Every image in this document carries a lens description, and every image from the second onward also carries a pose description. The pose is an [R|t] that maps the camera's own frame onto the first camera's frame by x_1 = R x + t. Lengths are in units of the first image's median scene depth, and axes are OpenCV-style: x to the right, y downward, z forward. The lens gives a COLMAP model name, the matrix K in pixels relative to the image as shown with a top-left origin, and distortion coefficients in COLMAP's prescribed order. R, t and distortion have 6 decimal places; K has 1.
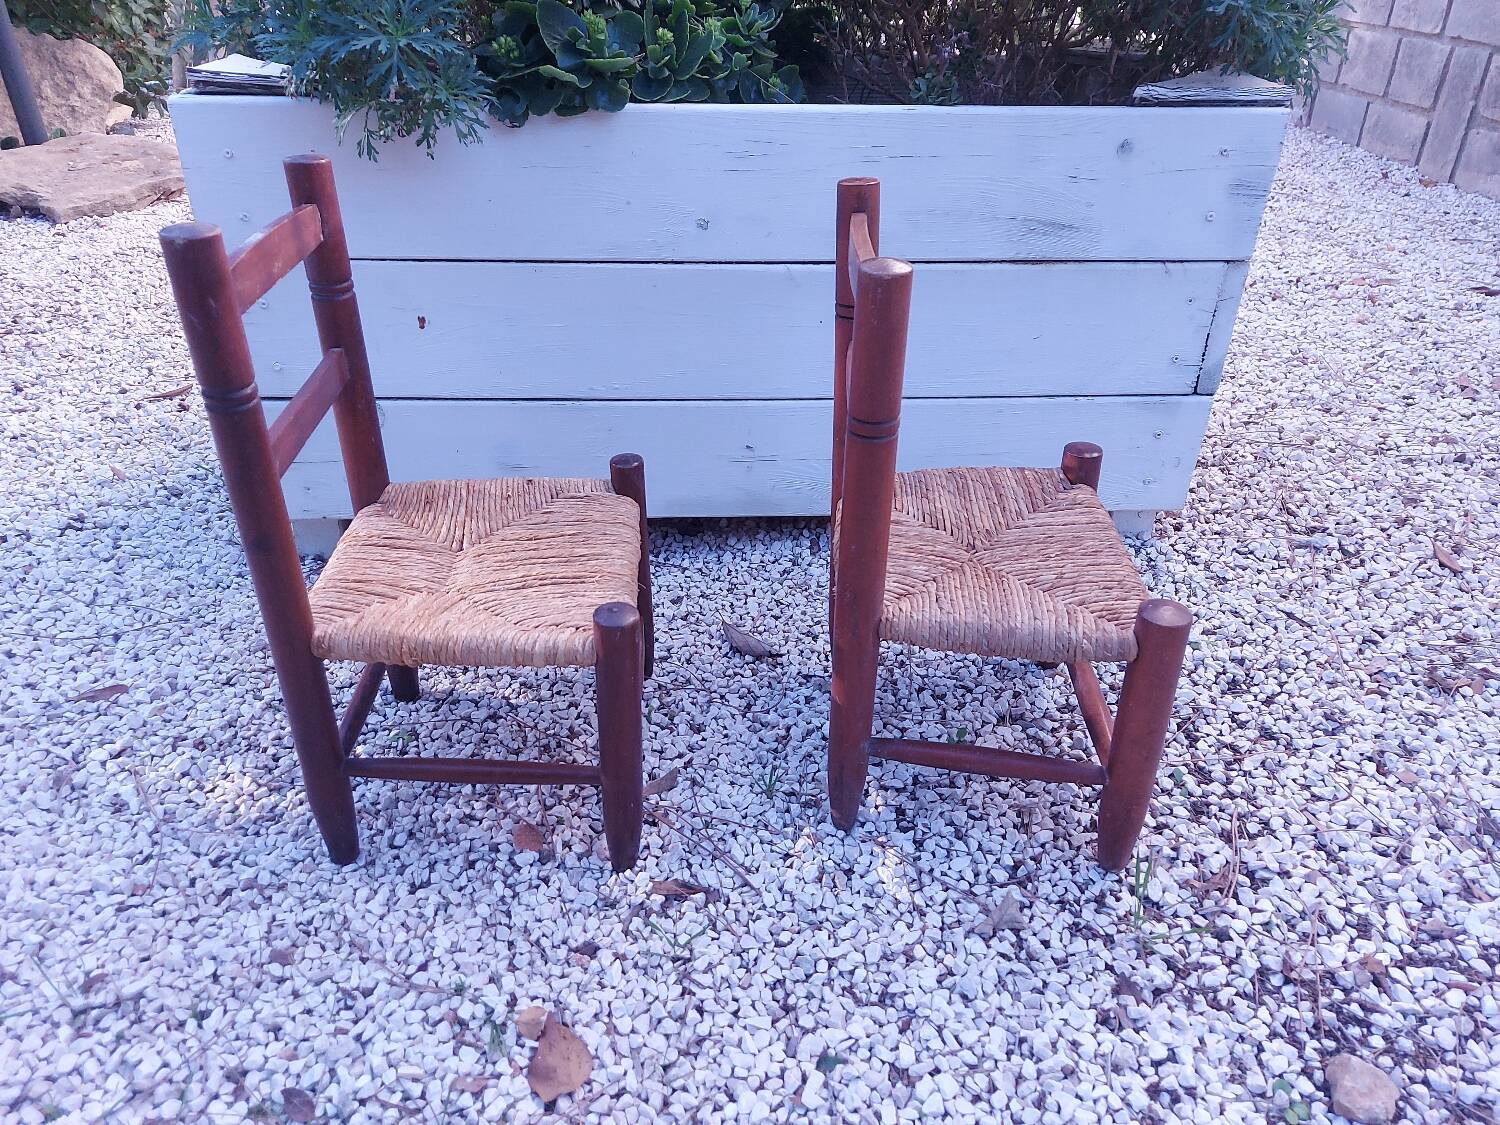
lens RADIAL K [[1082.2, 0, 743.0], [0, 1082.2, 569.5], [0, 0, 1]] dist [0.070315, -0.080673]
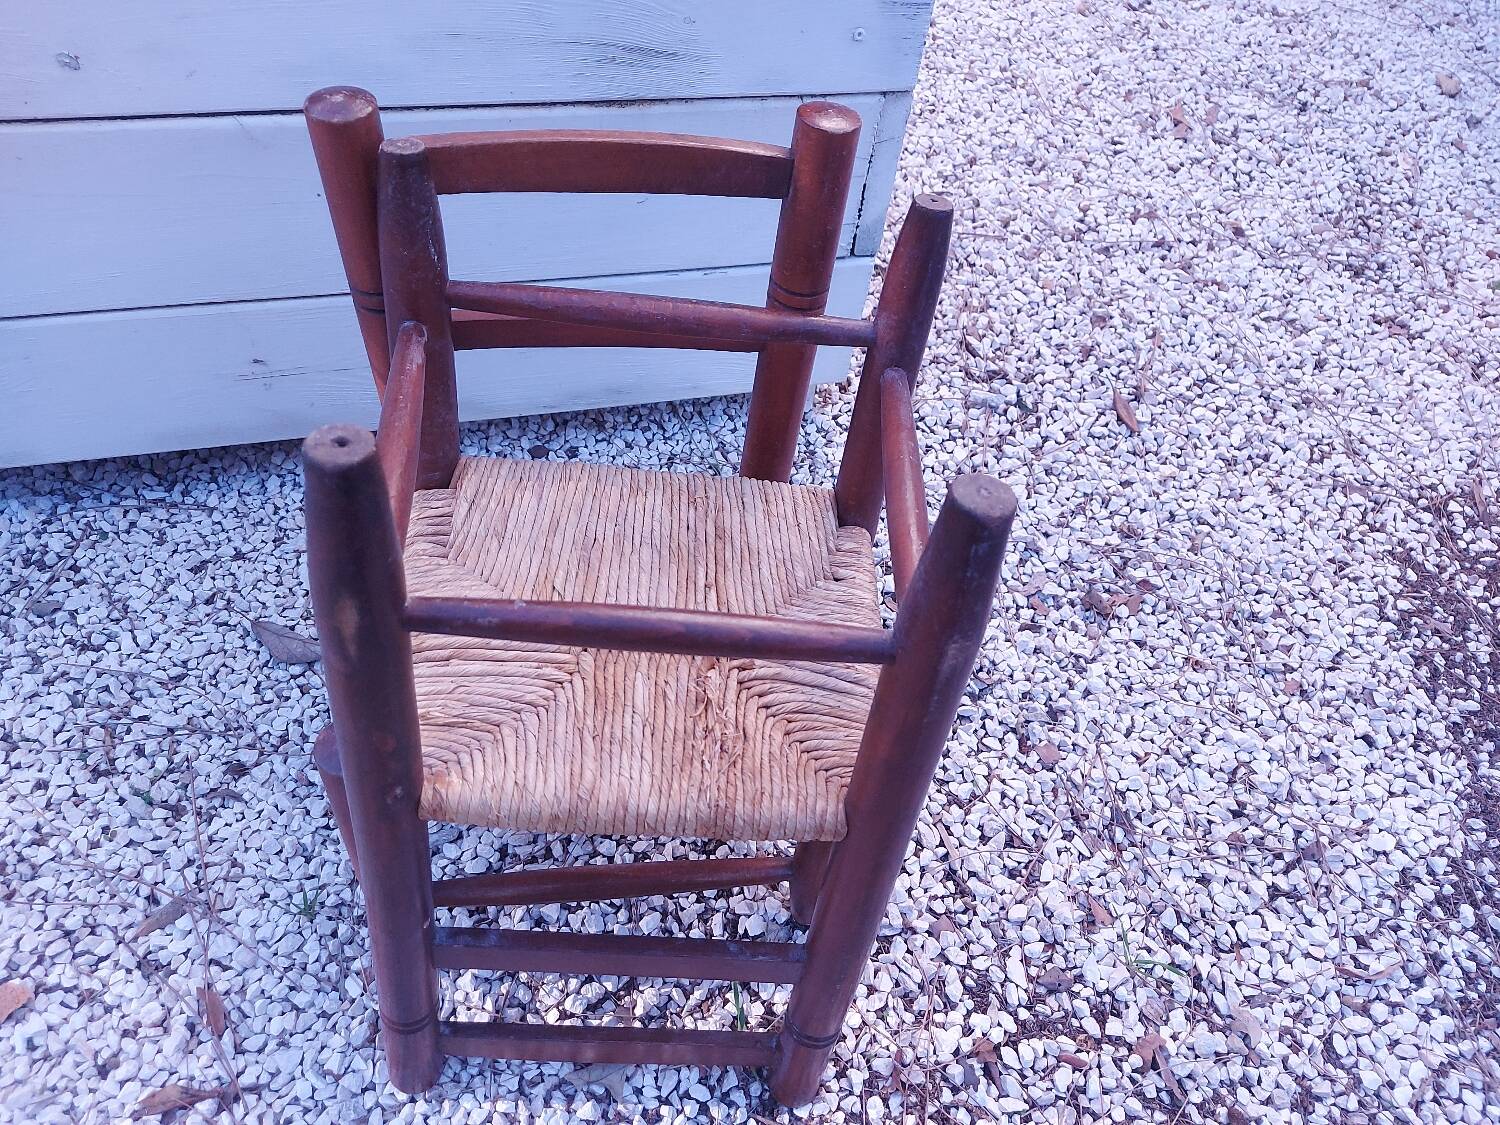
lens RADIAL K [[1082.2, 0, 746.4], [0, 1082.2, 562.2], [0, 0, 1]] dist [0.070315, -0.080673]
pose [[0.974006, -0.110256, 0.197881, 0.205932], [0.031991, 0.931750, 0.361688, -0.310577], [-0.224254, -0.345956, 0.911057, 0.297182]]
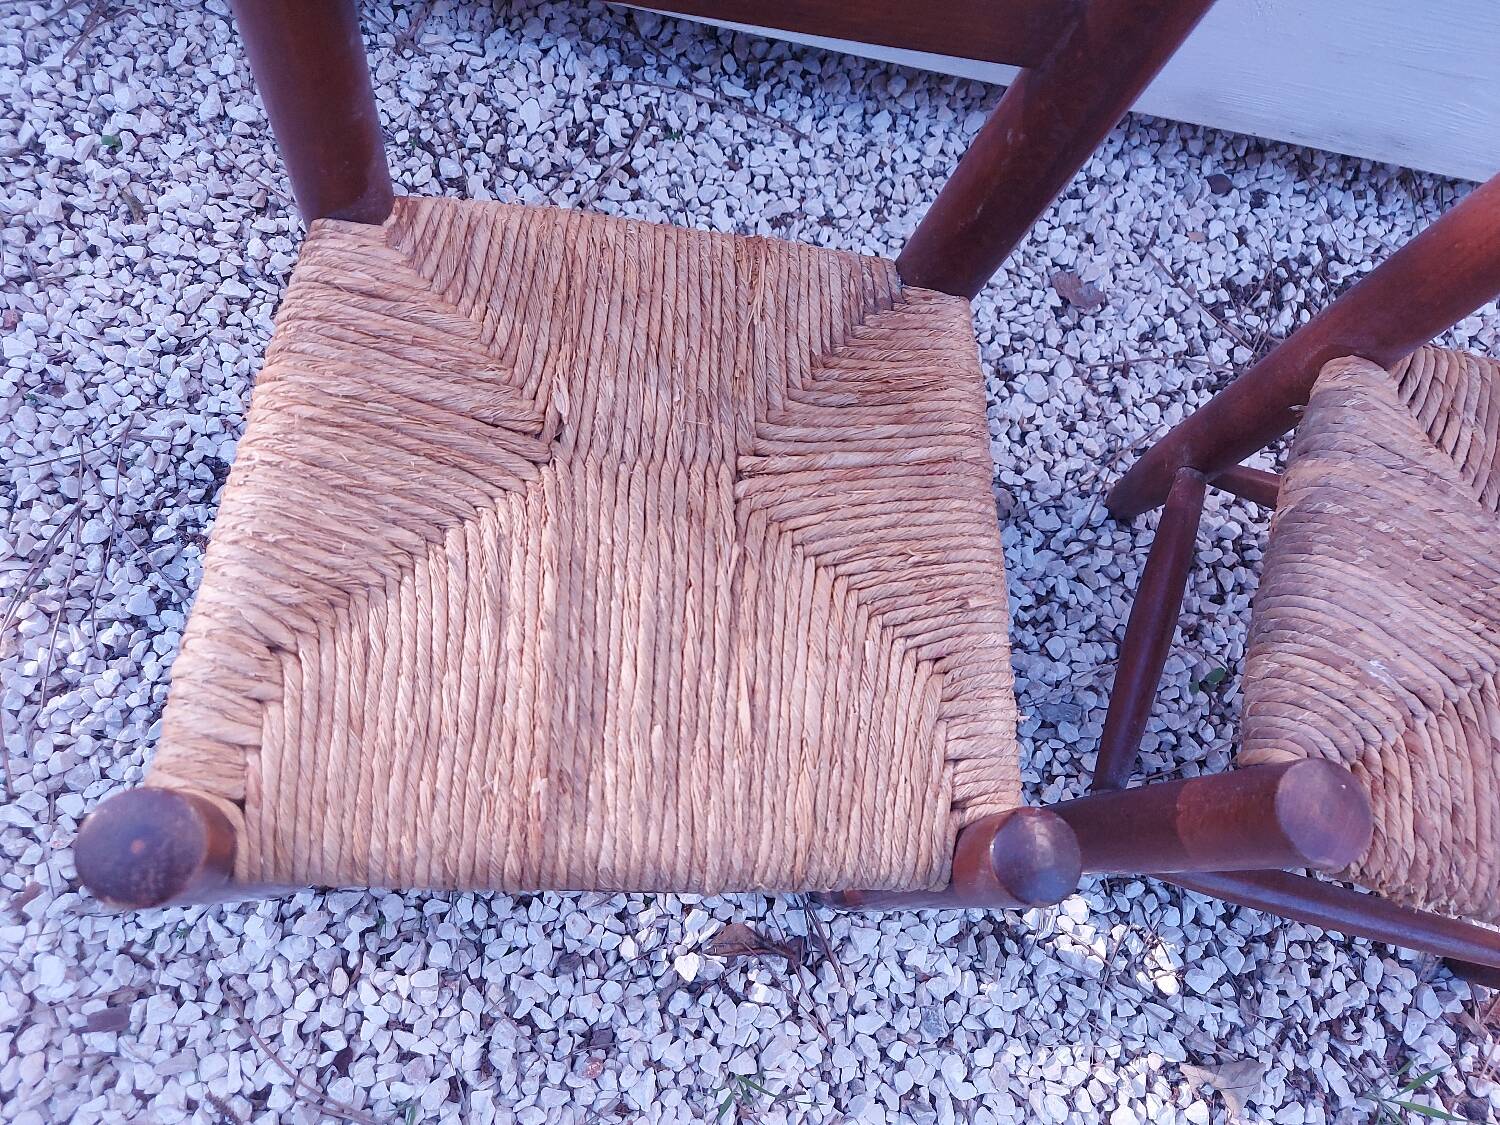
lens RADIAL K [[1082.2, 0, 727.9], [0, 1082.2, 551.5], [0, 0, 1]] dist [0.070315, -0.080673]
pose [[0.976132, 0.161302, 0.145420, -0.185856], [-0.217168, 0.730833, 0.647087, -0.264489], [-0.001901, -0.663223, 0.748419, 0.620245]]
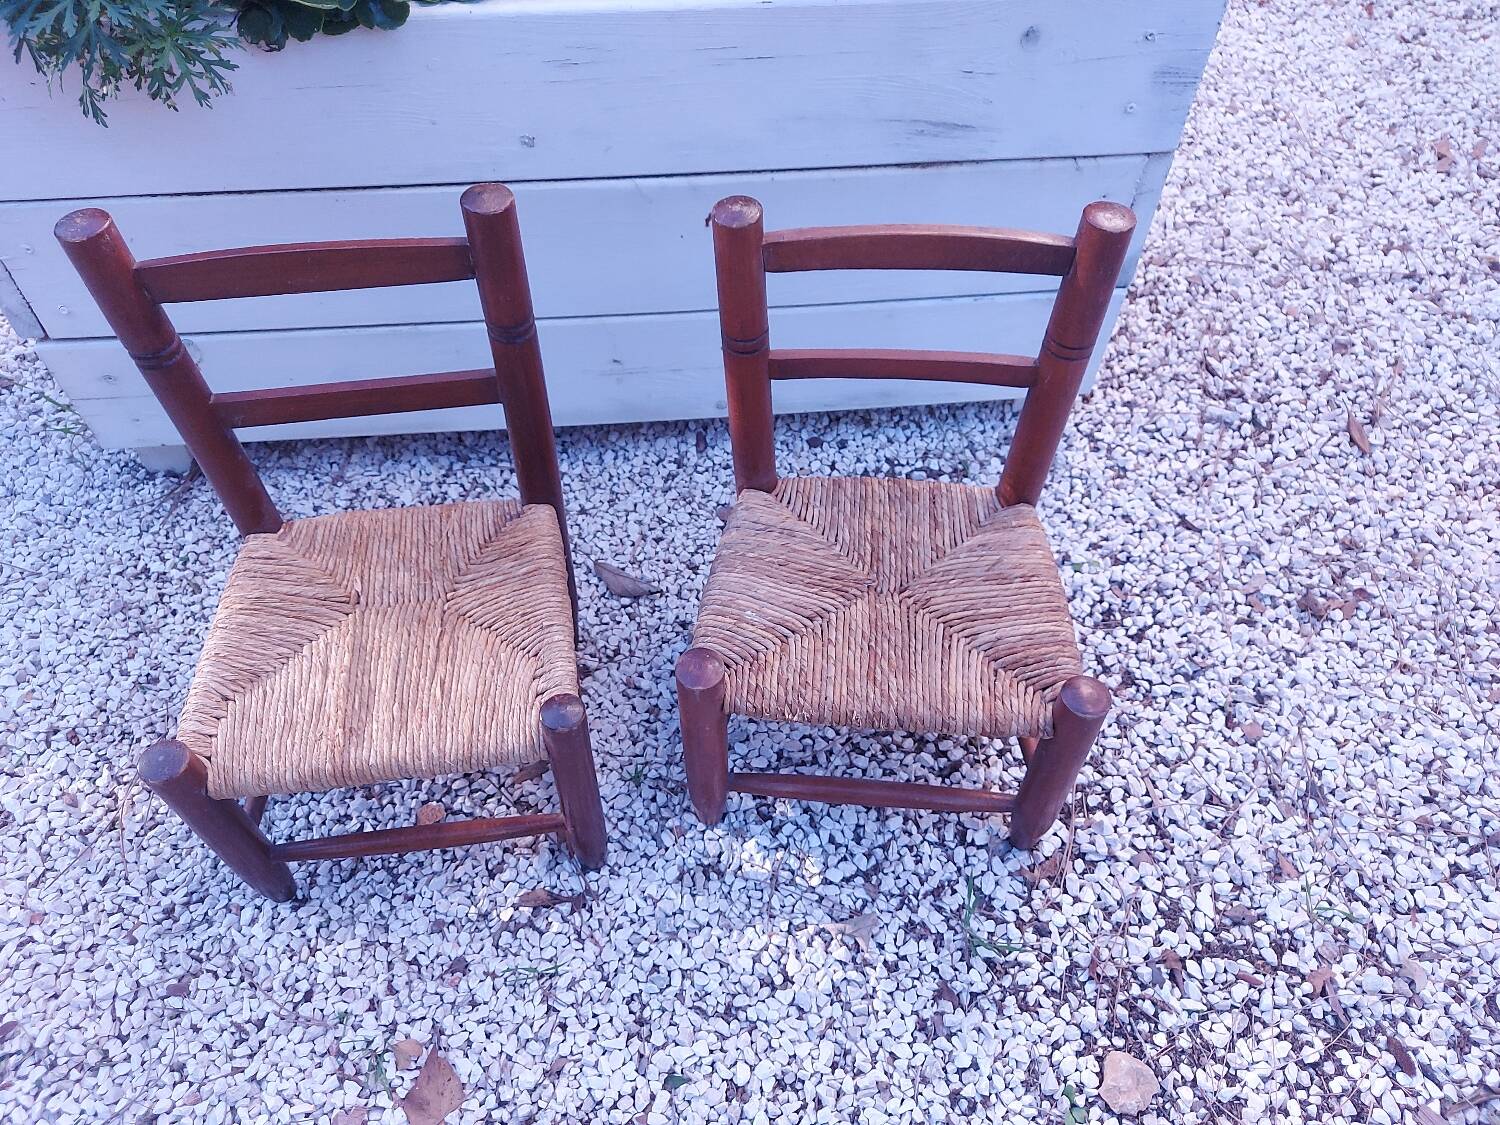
lens RADIAL K [[1082.2, 0, 747.1], [0, 1082.2, 574.5], [0, 0, 1]] dist [0.070315, -0.080673]
pose [[0.999284, -0.035476, 0.013134, 0.124505], [0.028261, 0.930894, 0.364195, -0.354855], [-0.025147, -0.363563, 0.931230, 0.106650]]
